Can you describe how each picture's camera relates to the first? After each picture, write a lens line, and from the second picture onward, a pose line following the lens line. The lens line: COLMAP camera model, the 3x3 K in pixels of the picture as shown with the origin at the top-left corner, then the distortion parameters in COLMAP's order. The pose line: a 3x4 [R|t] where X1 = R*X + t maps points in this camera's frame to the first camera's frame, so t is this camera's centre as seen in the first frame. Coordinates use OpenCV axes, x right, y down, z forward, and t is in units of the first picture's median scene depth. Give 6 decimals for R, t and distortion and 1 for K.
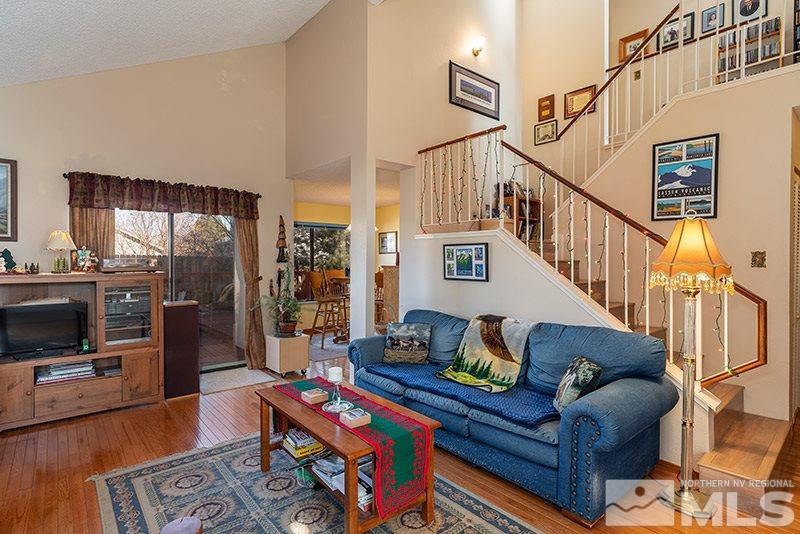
lens RADIAL K [[416.7, 0, 400.0], [0, 416.7, 264.3], [0, 0, 1]] dist [0.004871, 0.000844]
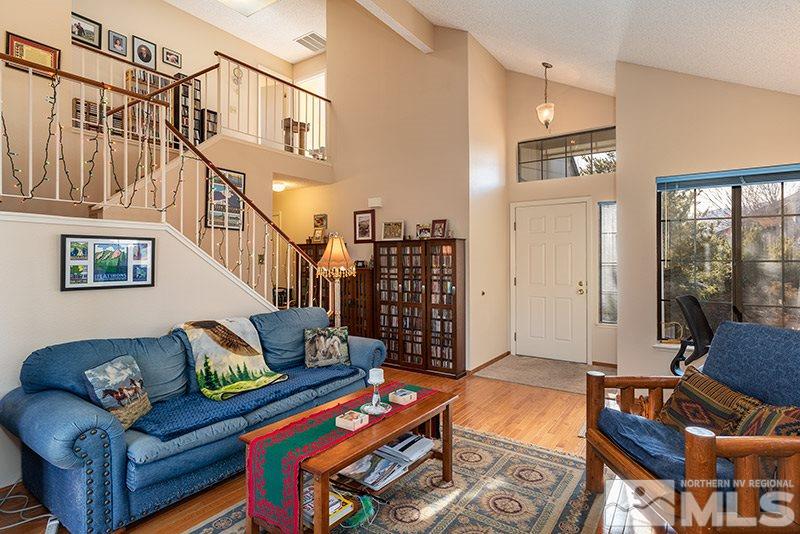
lens RADIAL K [[416.7, 0, 399.1], [0, 416.7, 261.8], [0, 0, 1]] dist [0.004871, 0.000844]
pose [[-0.266167, -0.004757, 0.963915, -0.691797], [0.011813, 0.999897, 0.008197, -0.006974], [-0.963854, 0.013569, -0.266084, 0.751367]]
